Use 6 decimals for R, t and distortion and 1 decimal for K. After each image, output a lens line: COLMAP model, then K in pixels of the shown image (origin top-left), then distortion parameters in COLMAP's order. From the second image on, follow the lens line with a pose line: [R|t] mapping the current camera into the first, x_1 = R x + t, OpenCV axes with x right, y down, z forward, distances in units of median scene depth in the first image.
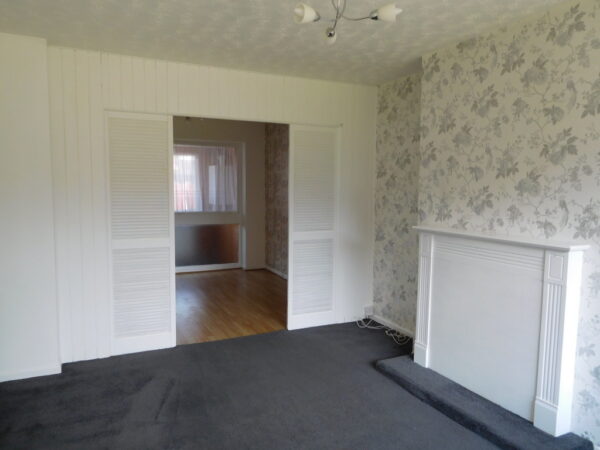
lens RADIAL K [[455.1, 0, 300.0], [0, 455.1, 225.0], [0, 0, 1]] dist [-0.001287, -0.001359]
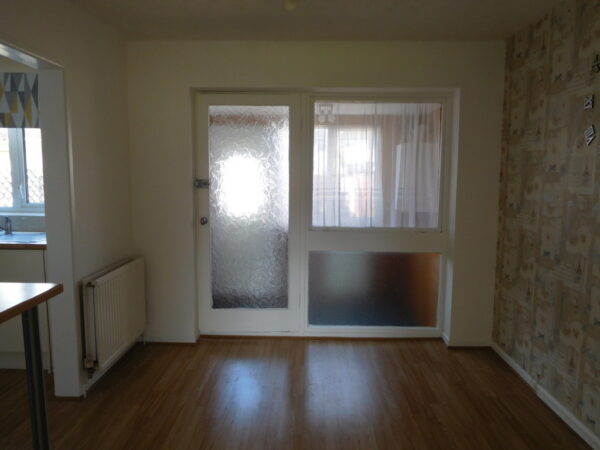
lens RADIAL K [[455.1, 0, 300.0], [0, 455.1, 225.0], [0, 0, 1]] dist [-0.001287, -0.001359]
pose [[0.891786, 0.045383, -0.450176, -0.046248], [-0.047017, 0.998865, 0.007557, -0.030860], [0.450008, 0.014426, 0.892908, 0.475032]]
